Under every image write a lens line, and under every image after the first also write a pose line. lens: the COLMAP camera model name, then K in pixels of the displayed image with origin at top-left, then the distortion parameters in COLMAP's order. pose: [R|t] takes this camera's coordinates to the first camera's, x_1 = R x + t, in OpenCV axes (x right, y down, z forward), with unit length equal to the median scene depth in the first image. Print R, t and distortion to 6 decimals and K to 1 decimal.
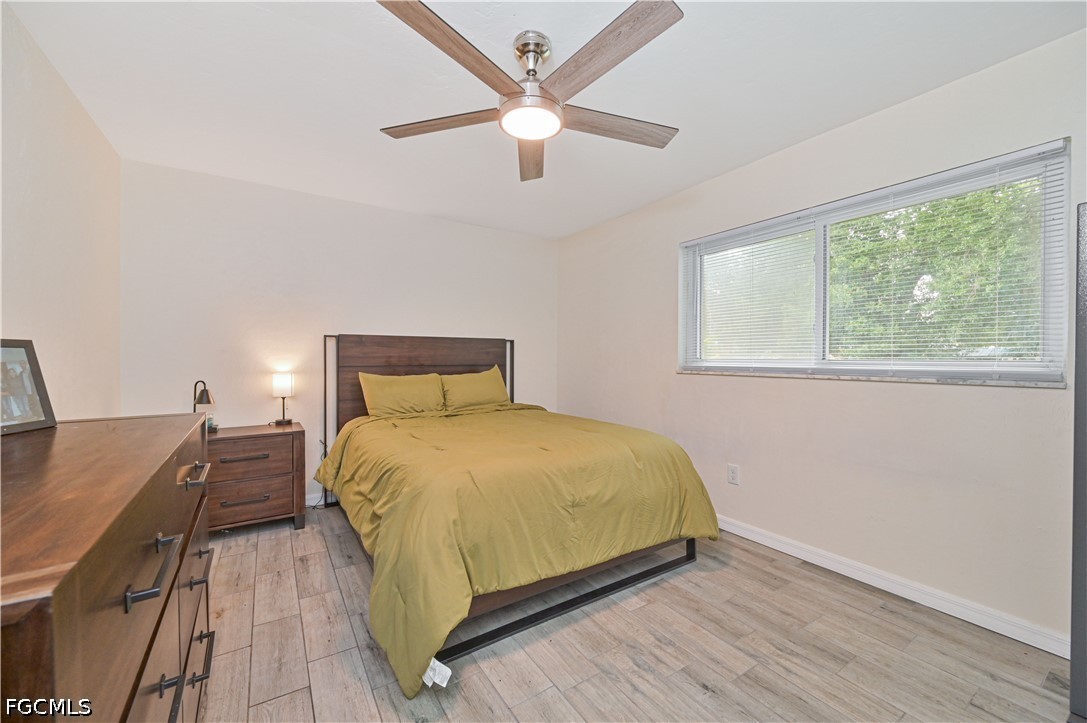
lens RADIAL K [[428.0, 0, 546.6], [0, 428.0, 355.7], [0, 0, 1]] dist [-0.000658, -0.000088]
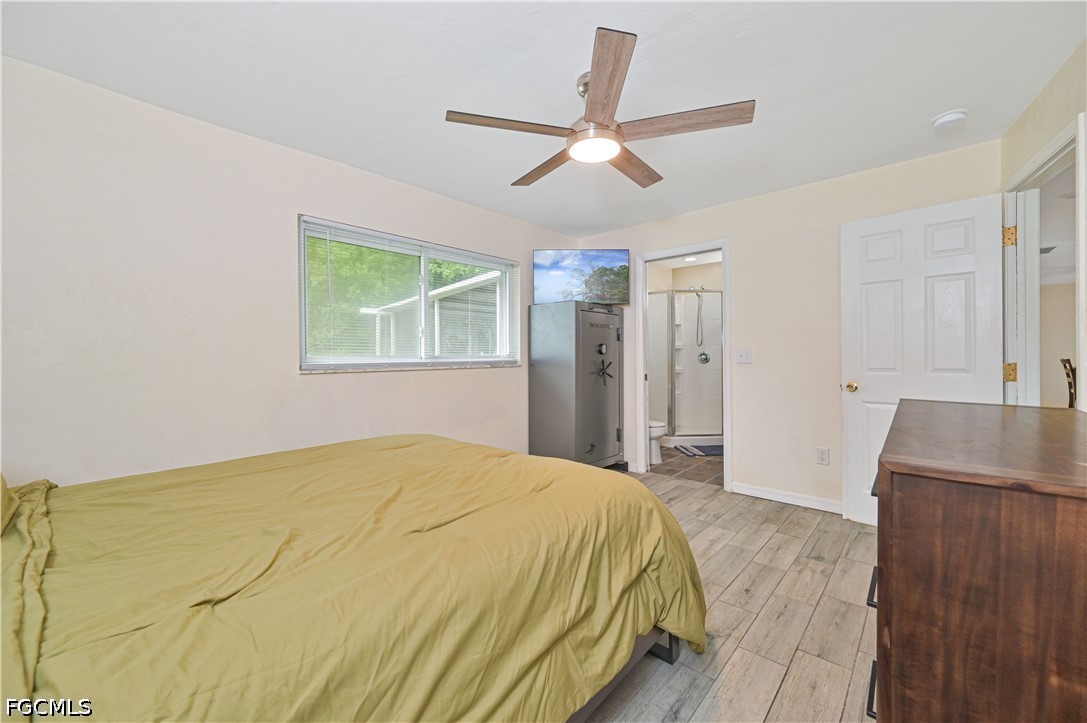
lens RADIAL K [[428.0, 0, 546.6], [0, 428.0, 355.7], [0, 0, 1]] dist [-0.000658, -0.000088]
pose [[-0.252538, -0.002469, 0.967584, -0.892671], [0.002485, 0.999992, 0.003200, 0.007159], [-0.967584, 0.003212, -0.252530, 1.138942]]
